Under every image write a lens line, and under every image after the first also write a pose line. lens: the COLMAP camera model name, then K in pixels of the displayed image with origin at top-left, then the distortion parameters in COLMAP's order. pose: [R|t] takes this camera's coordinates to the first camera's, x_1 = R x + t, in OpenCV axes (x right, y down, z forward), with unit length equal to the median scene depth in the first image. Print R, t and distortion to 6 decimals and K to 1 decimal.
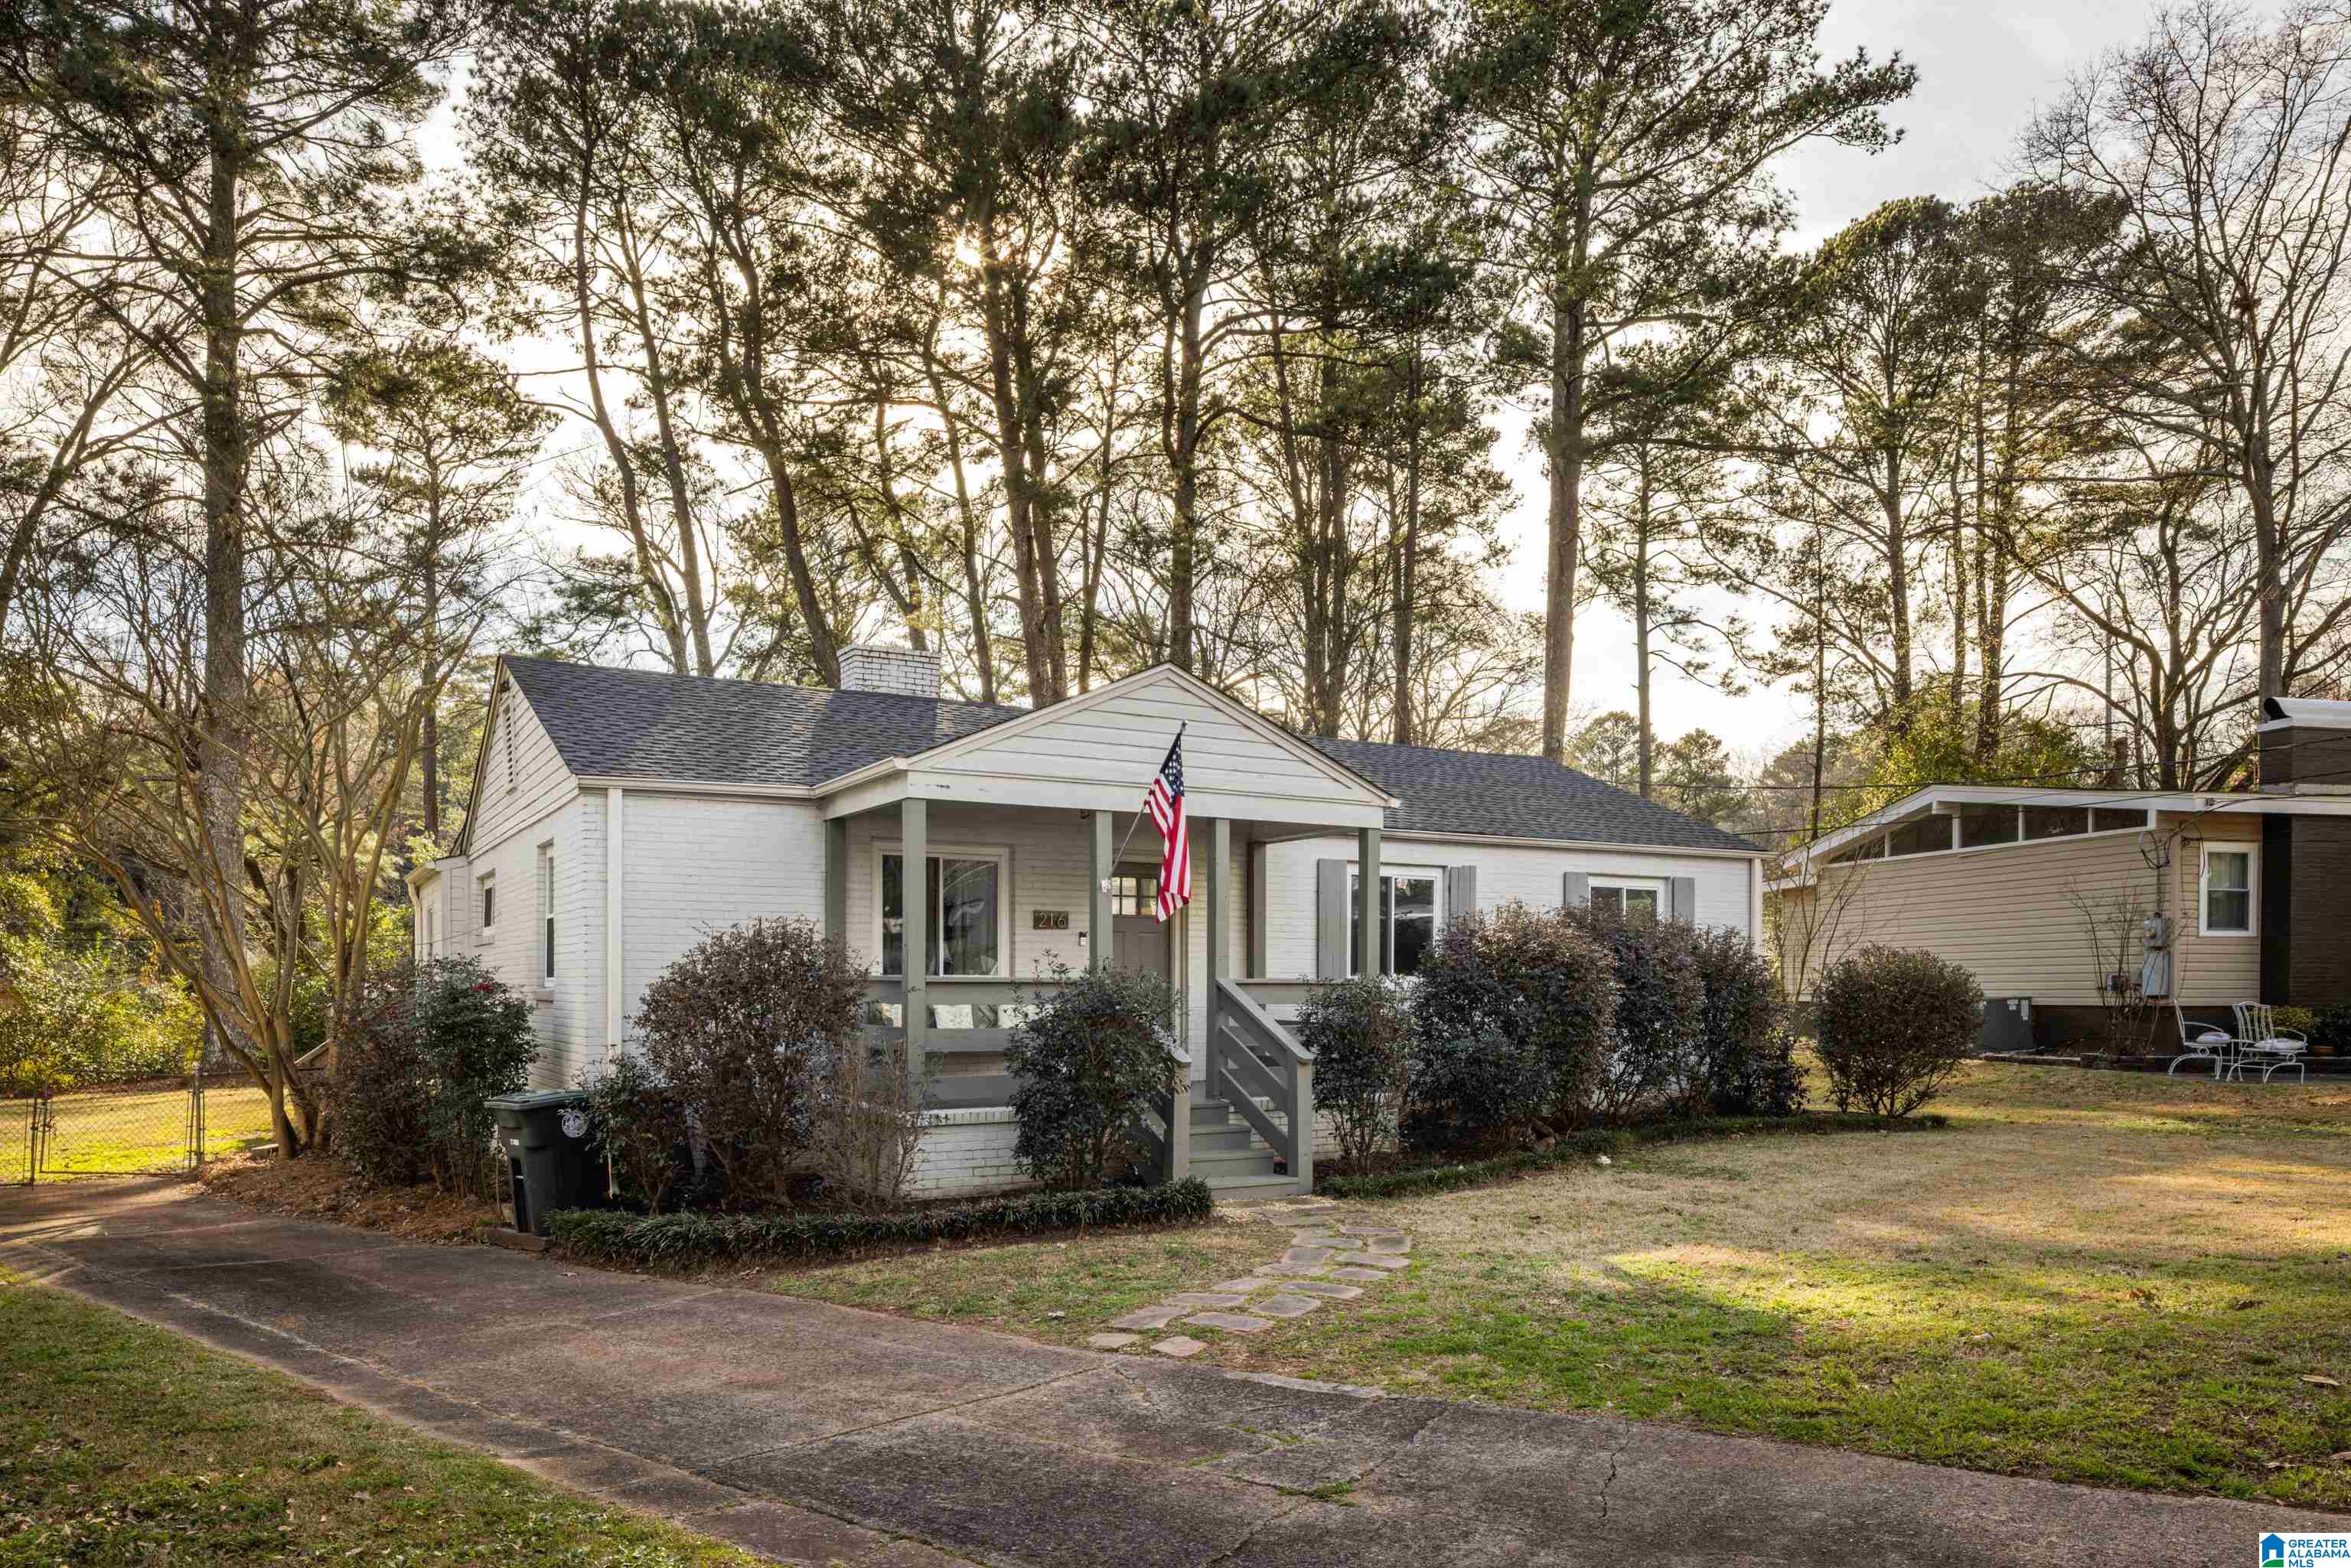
lens RADIAL K [[1607.3, 0, 1175.5], [0, 1607.3, 784.0], [0, 0, 1]] dist [0.002088, -0.000835]
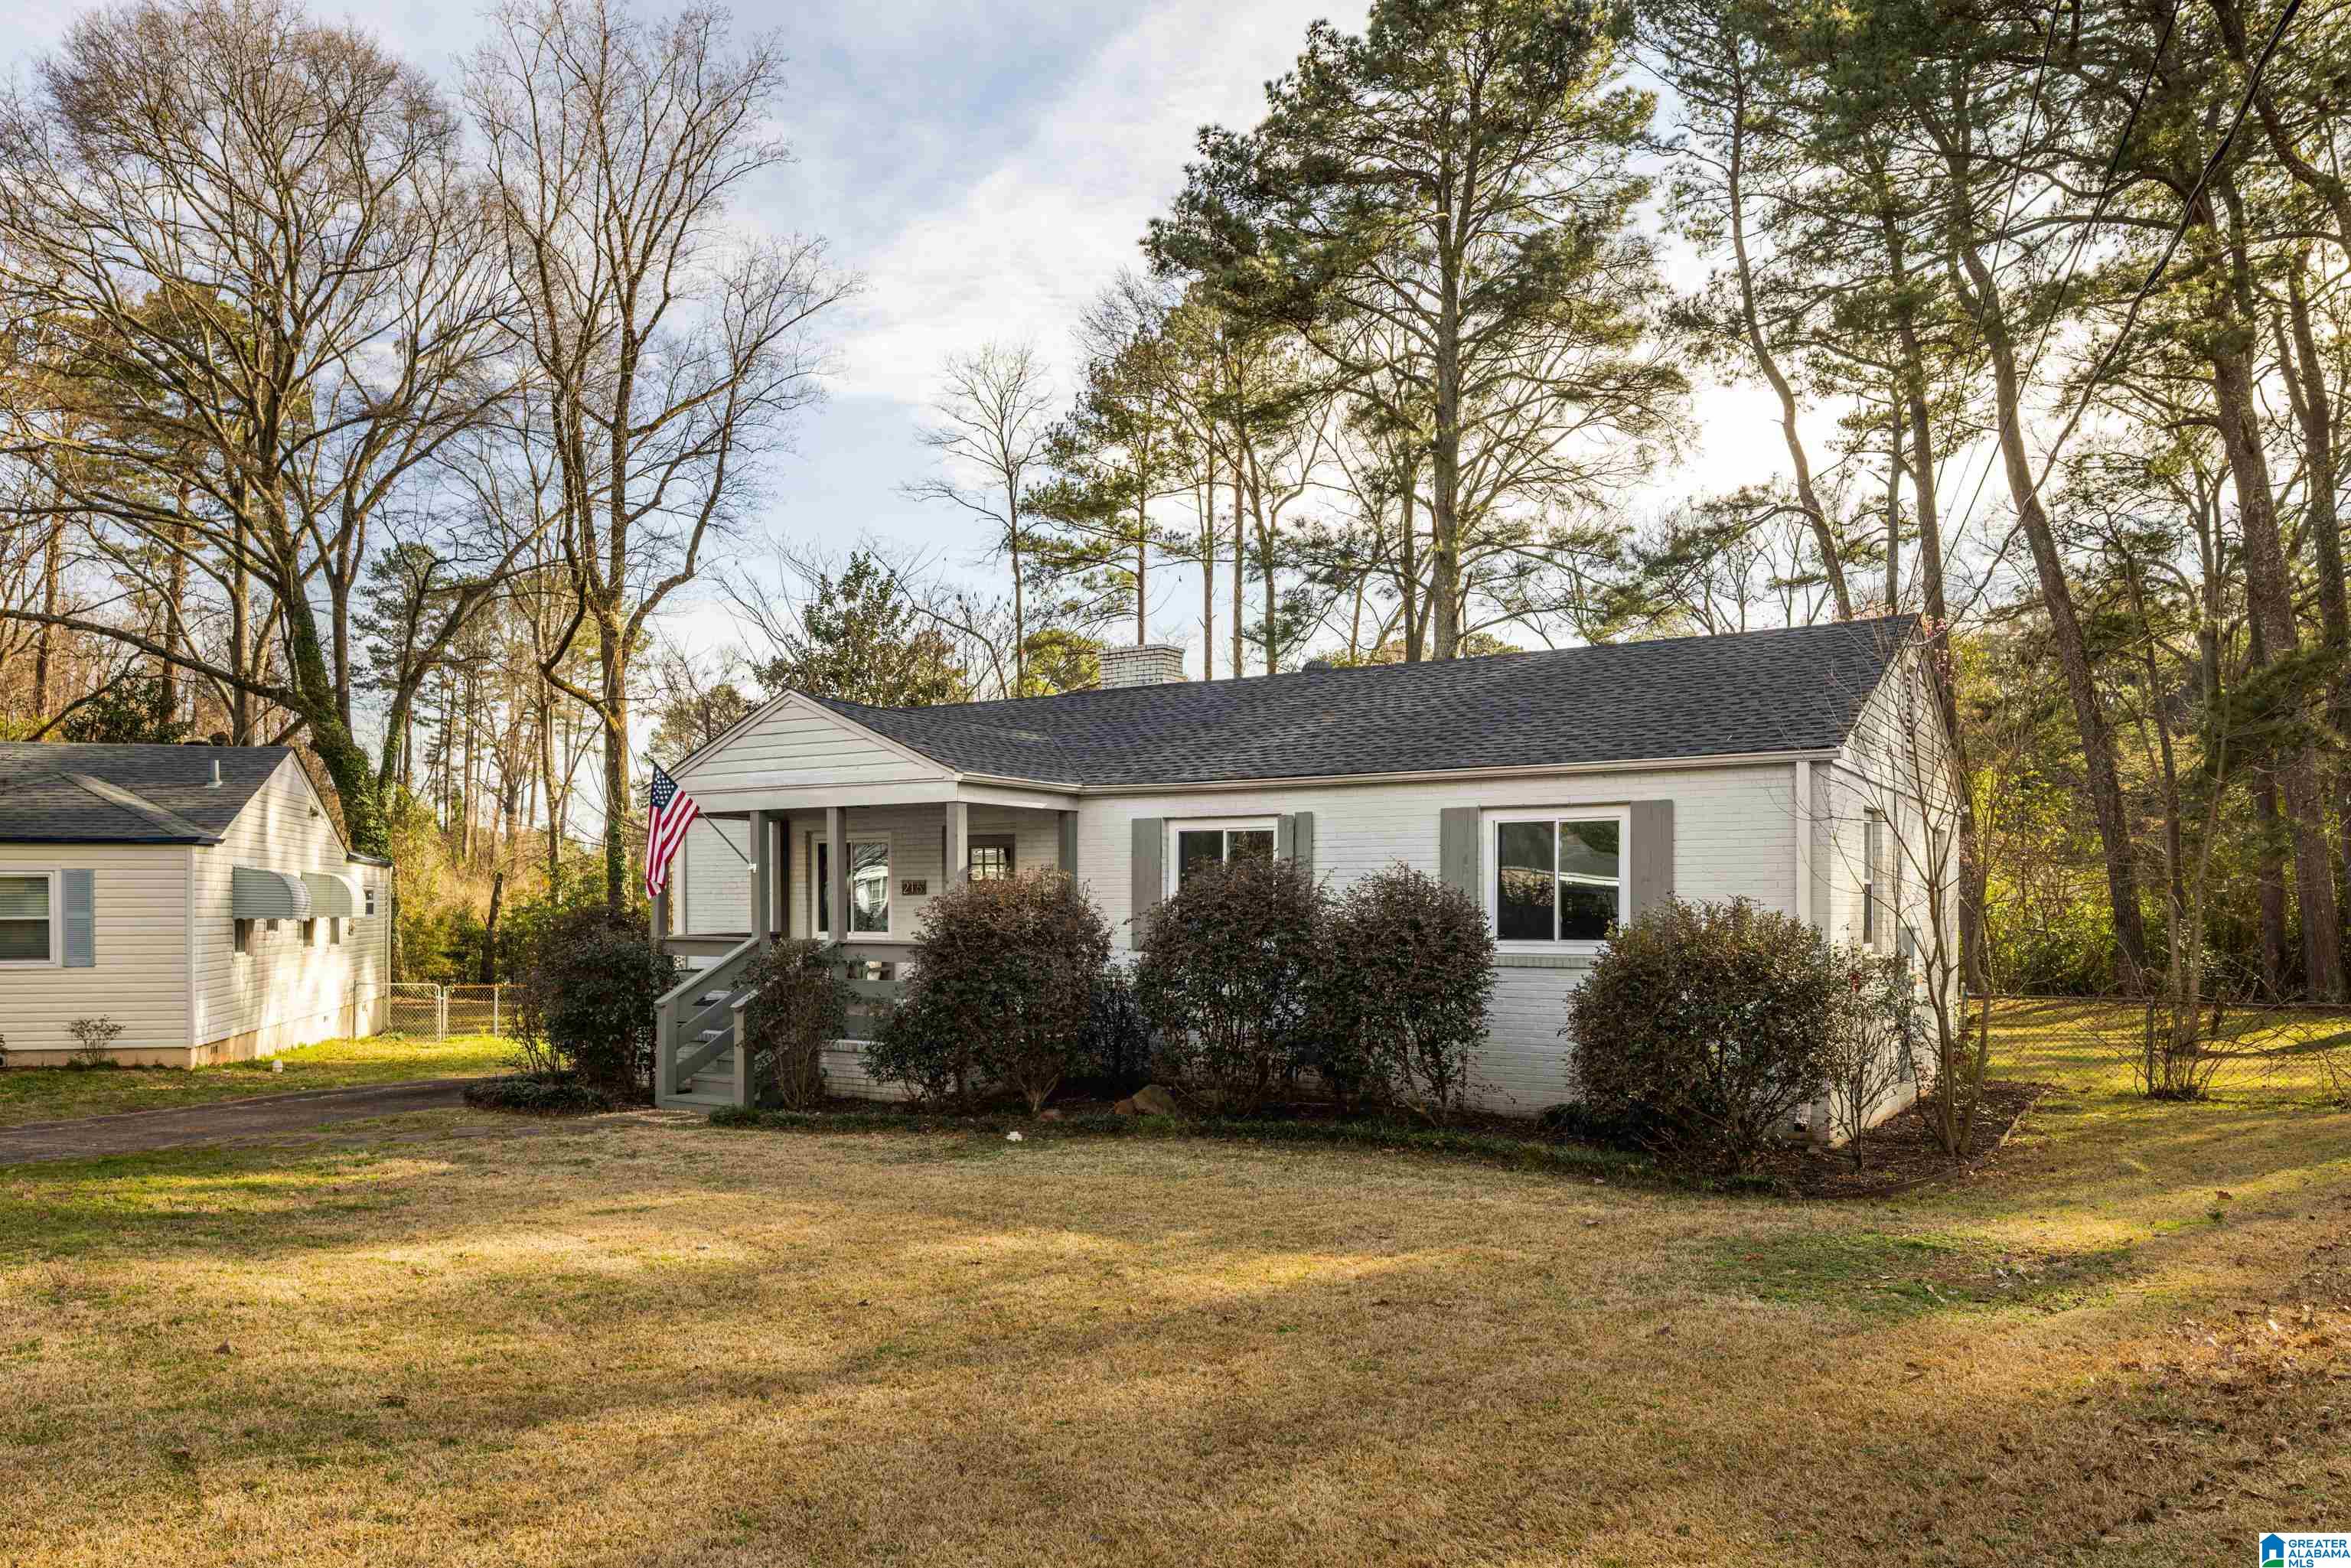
lens RADIAL K [[1607.3, 0, 1175.5], [0, 1607.3, 784.0], [0, 0, 1]] dist [0.002088, -0.000835]
pose [[0.445640, -0.069818, -0.892485, 1.043500], [0.115407, 0.993116, -0.020065, 0.048981], [0.887742, -0.094057, 0.450630, 0.575115]]
